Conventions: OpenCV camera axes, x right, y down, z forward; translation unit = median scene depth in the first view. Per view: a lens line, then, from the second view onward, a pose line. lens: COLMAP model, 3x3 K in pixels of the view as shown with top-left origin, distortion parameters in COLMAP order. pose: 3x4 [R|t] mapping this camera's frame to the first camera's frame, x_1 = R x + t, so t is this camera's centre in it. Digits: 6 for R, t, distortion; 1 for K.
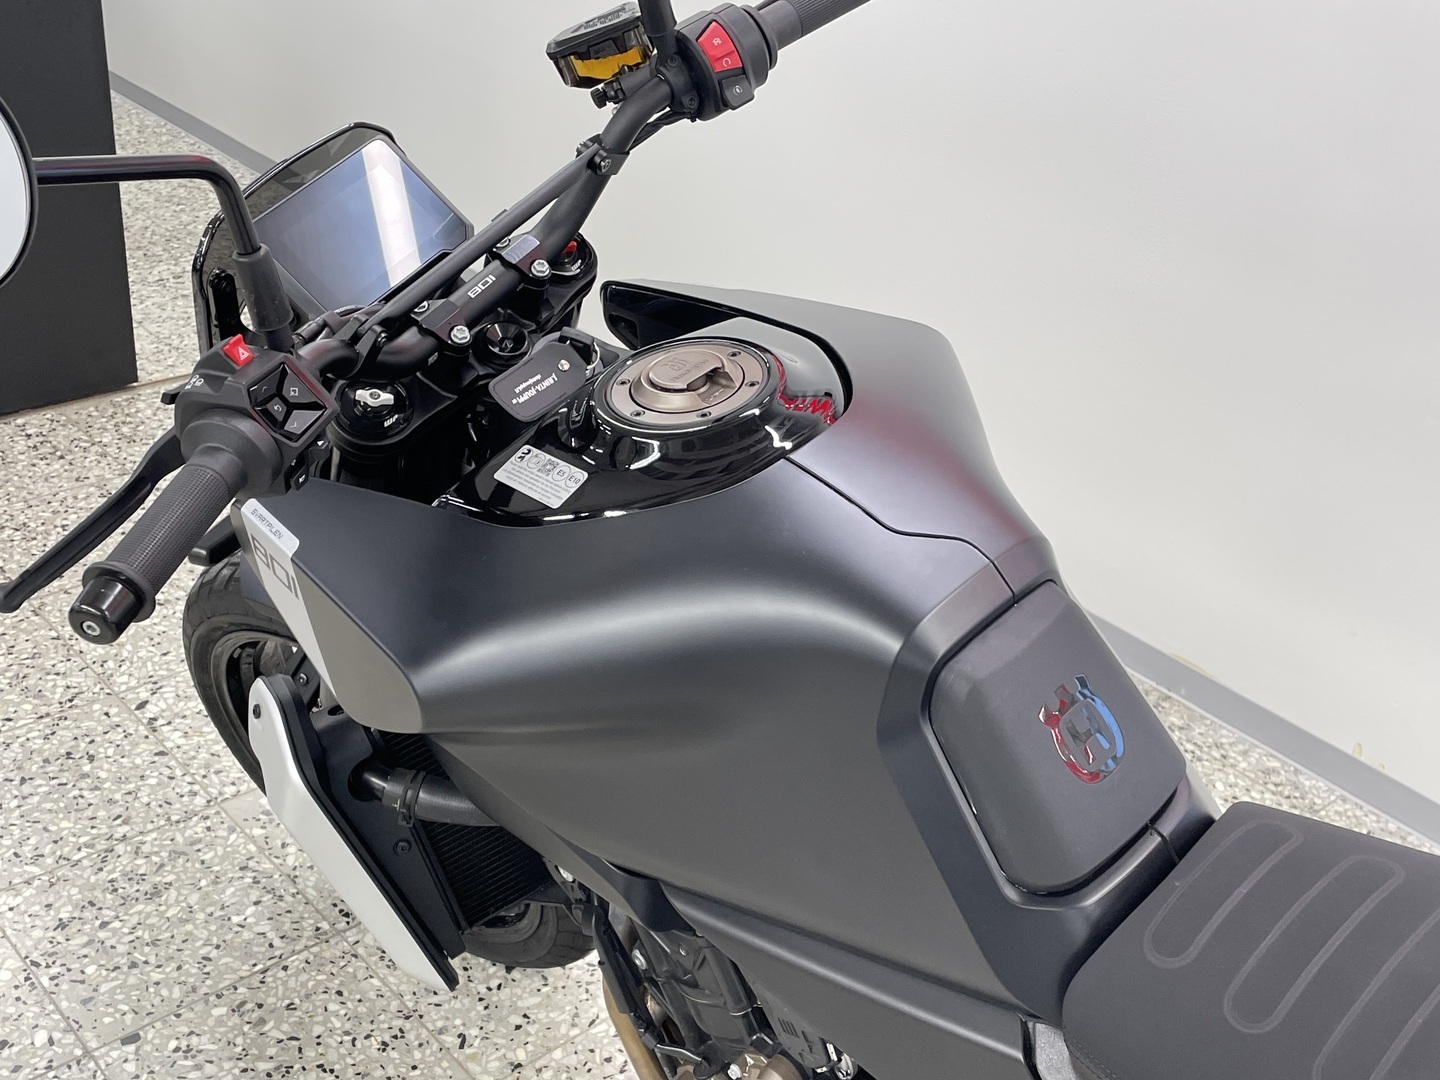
lens RADIAL K [[1659.3, 0, 718.1], [0, 1659.3, 534.8], [0, 0, 1]] dist [0.057144, 0.000000]
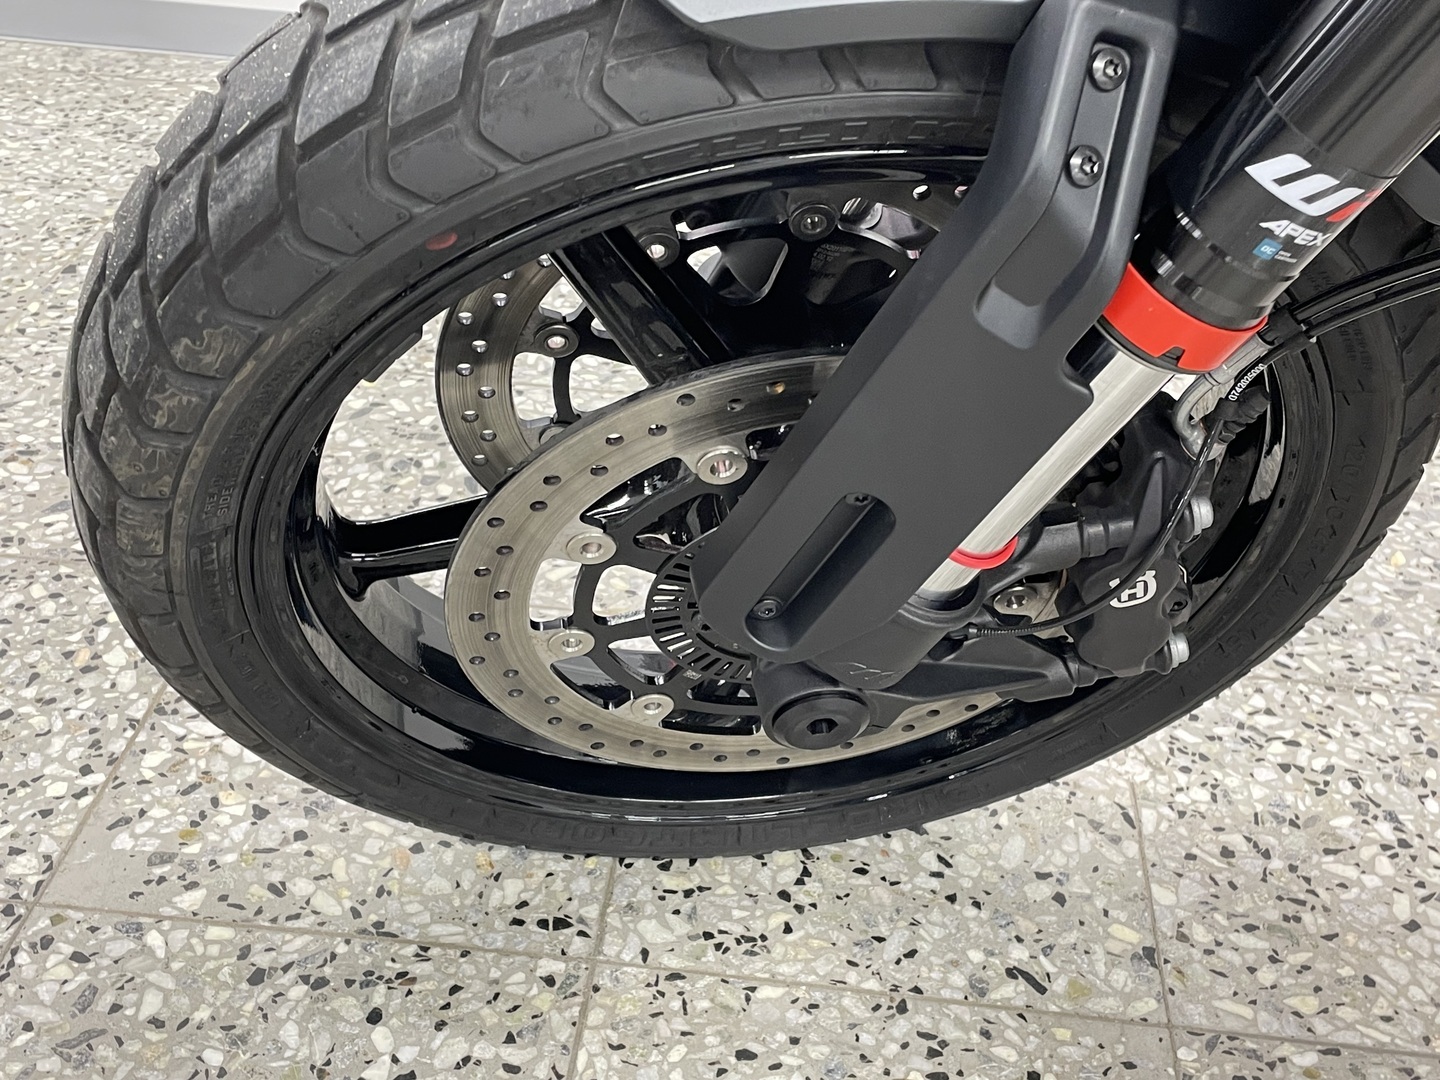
lens RADIAL K [[1659.3, 0, 724.7], [0, 1659.3, 544.0], [0, 0, 1]] dist [0.057144, 0.000000]
pose [[0.734647, -0.422539, 0.530806, -0.408019], [0.338365, 0.906322, 0.253158, 0.039597], [-0.588050, -0.006375, 0.808799, 0.651413]]
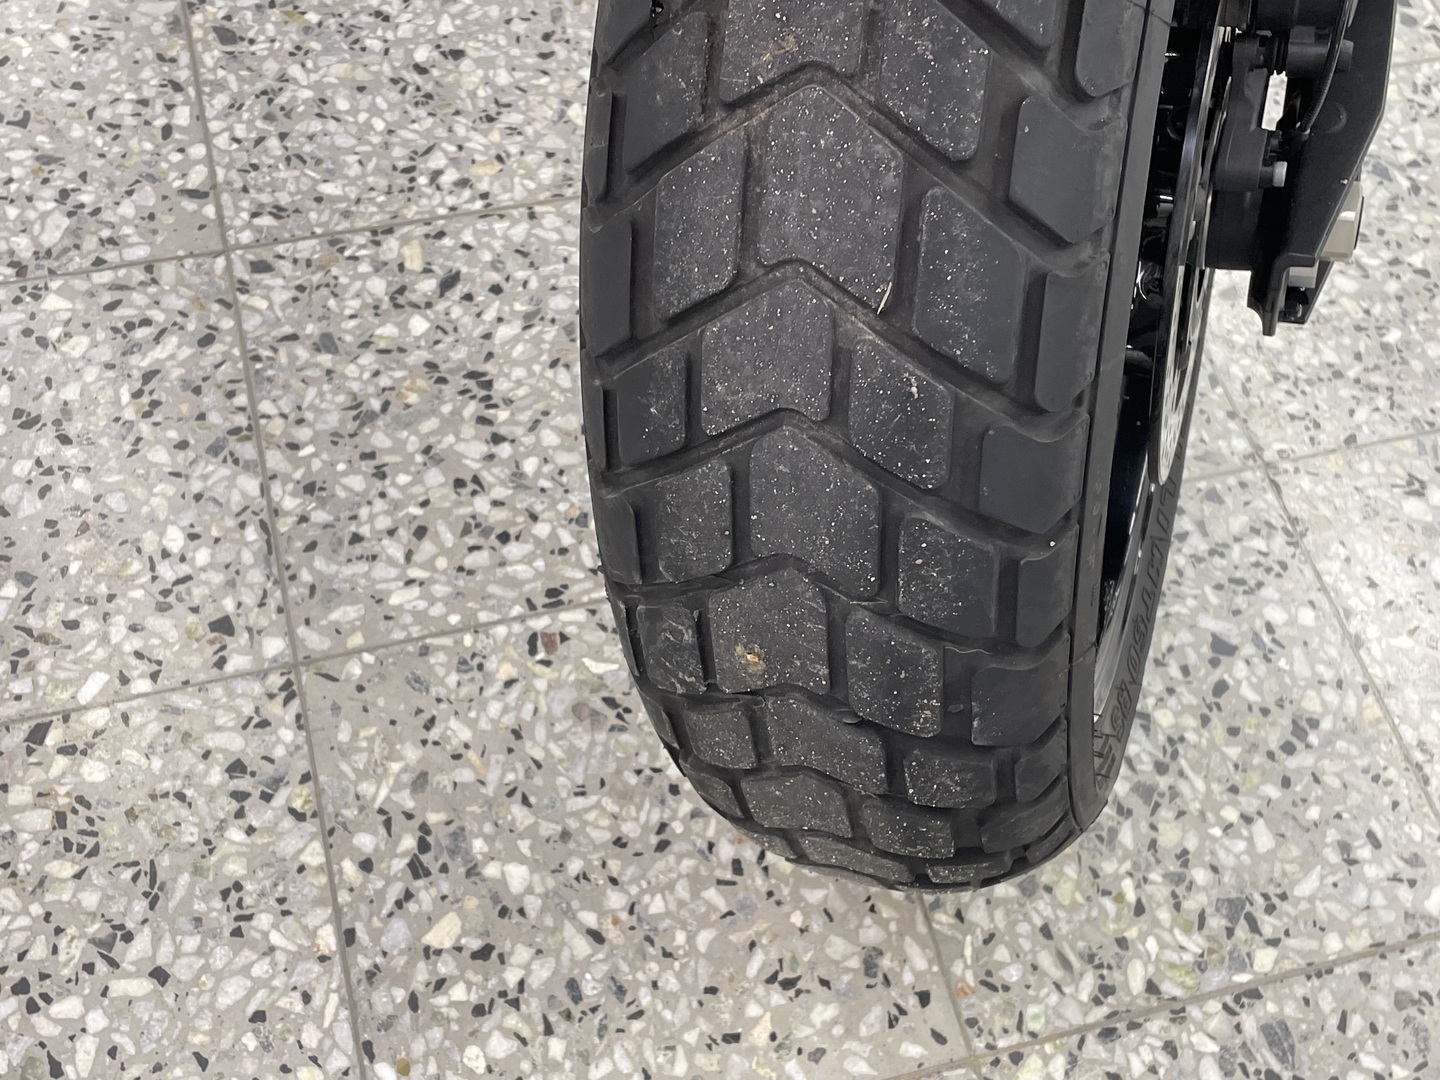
lens RADIAL K [[1697.8, 0, 740.9], [0, 1697.8, 545.7], [0, 0, 1]] dist [0.052388, 0.000000]
pose [[-0.884937, -0.457472, 0.087214, -0.171788], [0.085793, 0.023926, 0.996026, -0.110857], [-0.457740, 0.888902, 0.018075, 0.748527]]
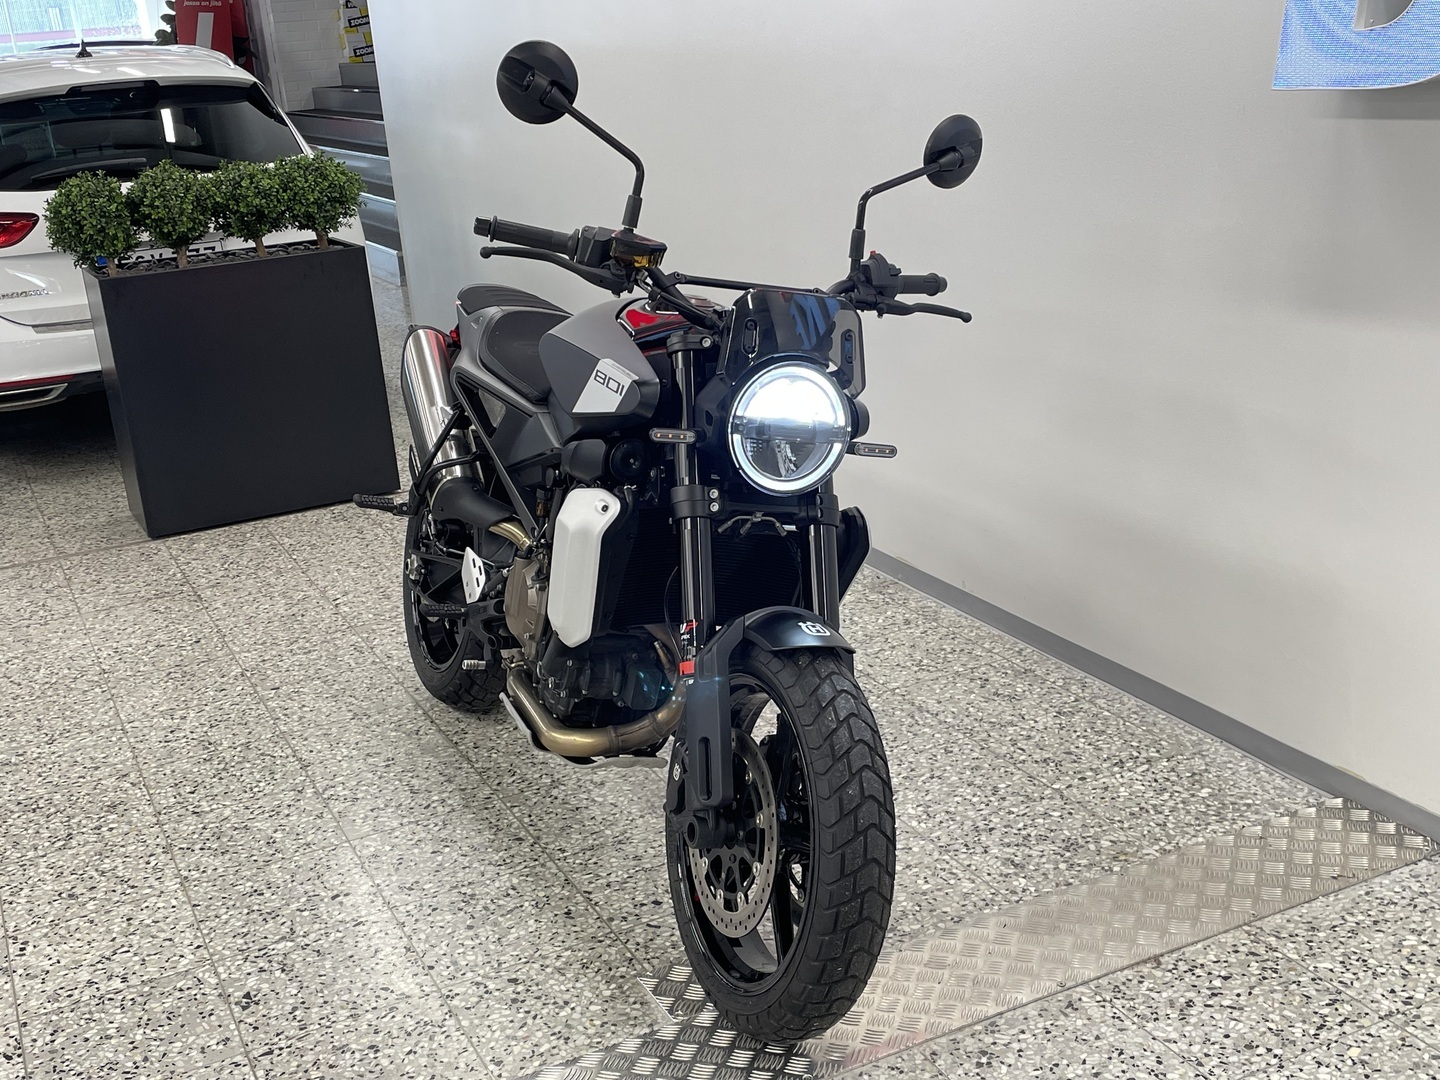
lens RADIAL K [[1697.8, 0, 732.5], [0, 1697.8, 542.4], [0, 0, 1]] dist [0.052388, 0.000000]
pose [[0.948669, -0.070907, -0.308220, 0.867596], [0.007045, 0.979040, -0.203547, 0.544467], [0.316193, 0.190927, 0.929284, -0.862921]]
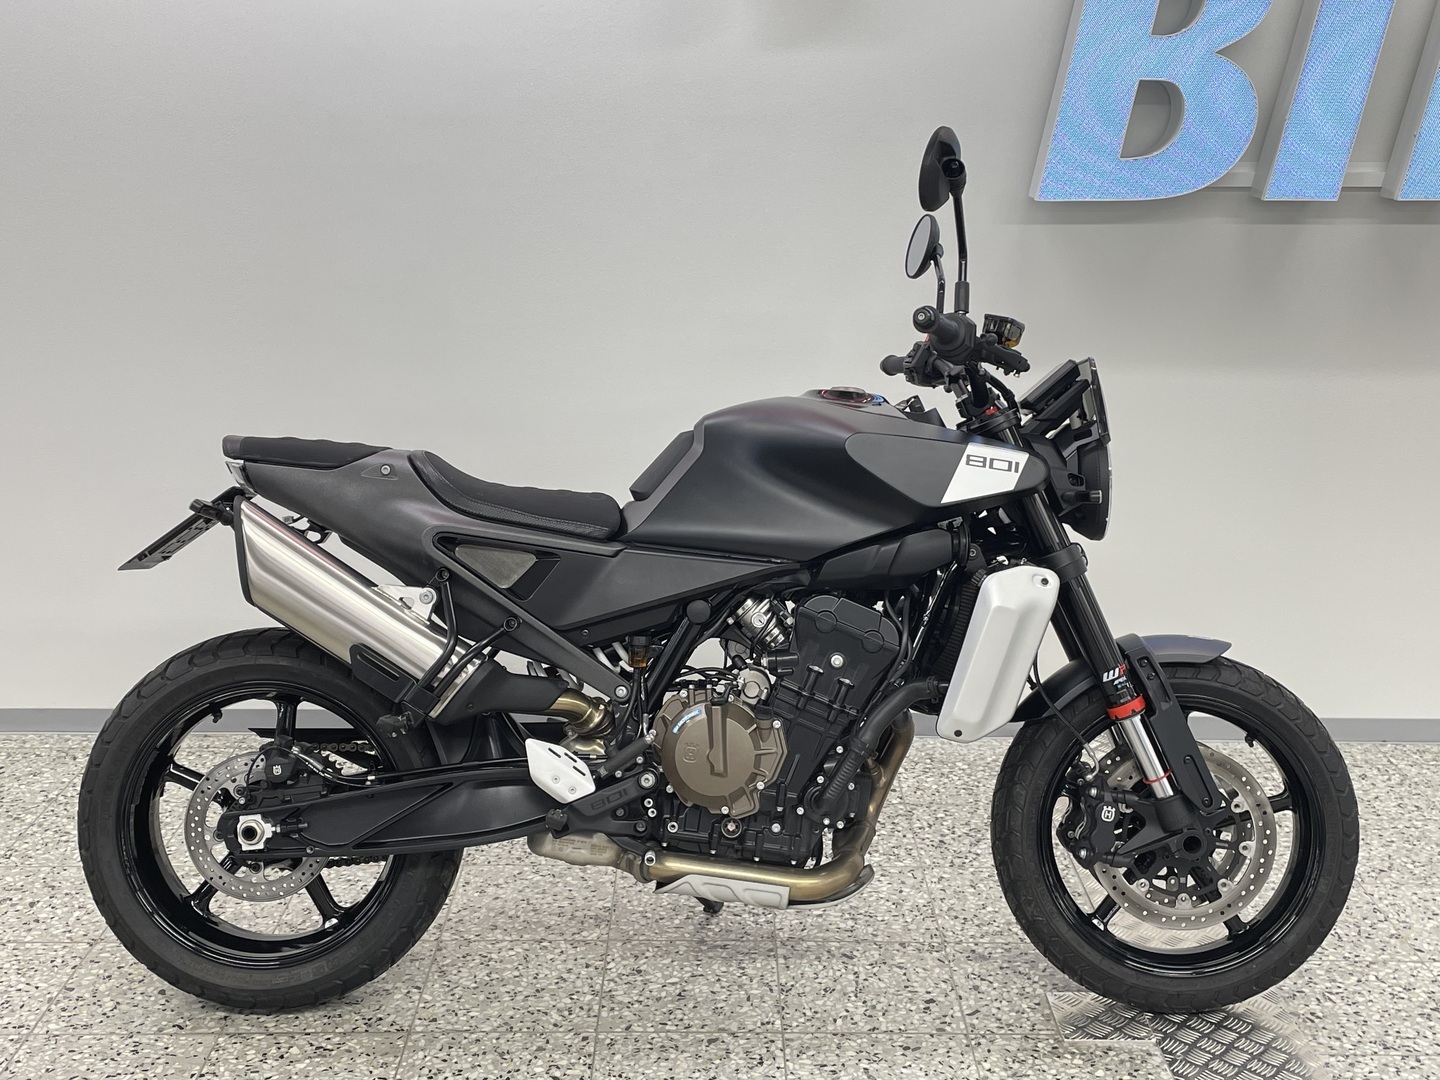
lens RADIAL K [[1697.8, 0, 728.8], [0, 1697.8, 538.0], [0, 0, 1]] dist [0.052388, 0.000000]
pose [[0.656496, -0.266680, 0.705616, -0.758656], [0.406311, 0.913142, -0.032914, 0.155060], [-0.635551, 0.308307, 0.707829, -0.474753]]
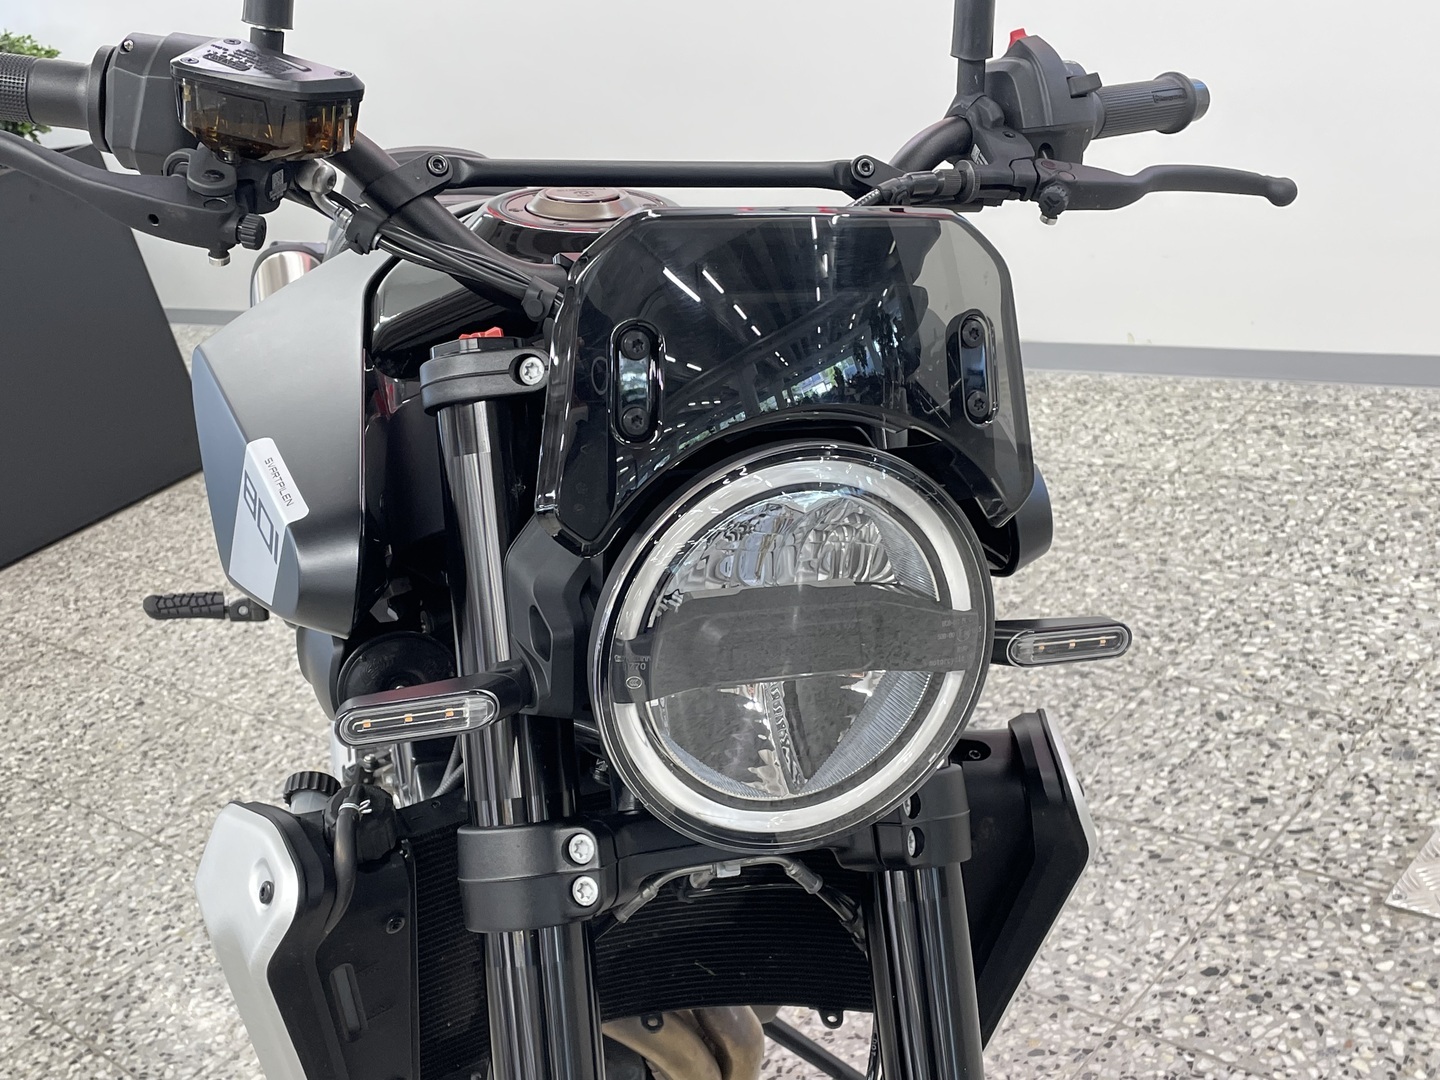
lens RADIAL K [[1697.8, 0, 712.0], [0, 1697.8, 549.2], [0, 0, 1]] dist [0.052388, 0.000000]
pose [[0.943495, -0.327977, -0.047419, 0.090576], [0.321768, 0.940906, -0.105644, 0.407085], [0.079266, 0.084417, 0.993273, -0.484951]]
